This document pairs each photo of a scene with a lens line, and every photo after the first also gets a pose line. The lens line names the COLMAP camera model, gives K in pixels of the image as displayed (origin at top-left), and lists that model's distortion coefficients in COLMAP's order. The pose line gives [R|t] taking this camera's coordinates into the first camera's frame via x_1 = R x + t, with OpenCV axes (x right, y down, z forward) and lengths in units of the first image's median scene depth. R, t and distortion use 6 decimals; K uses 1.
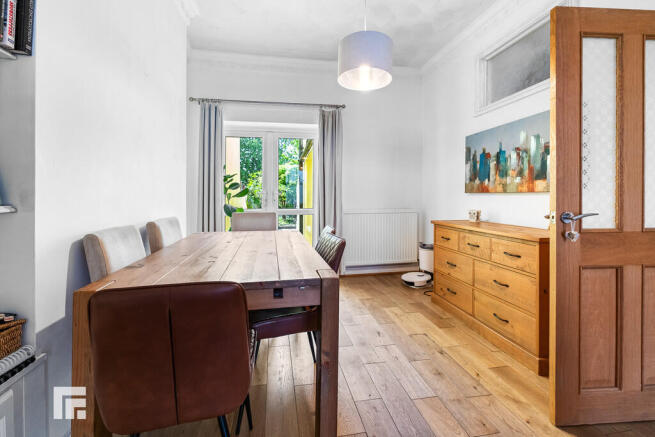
lens RADIAL K [[285.8, 0, 321.6], [0, 285.8, 197.3], [0, 0, 1]] dist [0.001290, 0.000022]
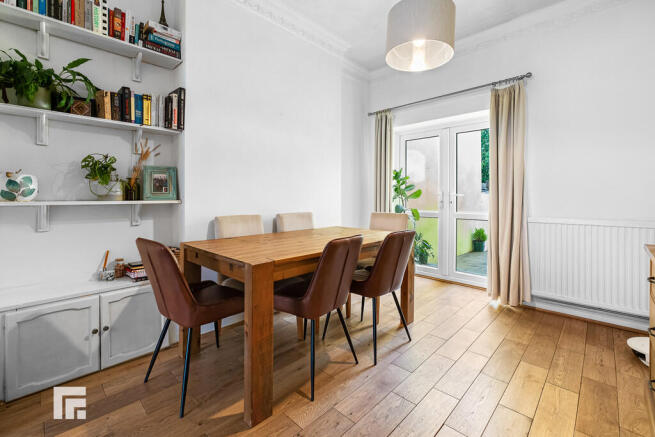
lens RADIAL K [[285.8, 0, 331.0], [0, 285.8, 196.0], [0, 0, 1]] dist [0.001290, 0.000022]
pose [[0.599682, 0.001131, -0.800238, 0.378407], [-0.008321, 0.999954, -0.004822, -0.001599], [0.800195, 0.009551, 0.599663, 0.169540]]
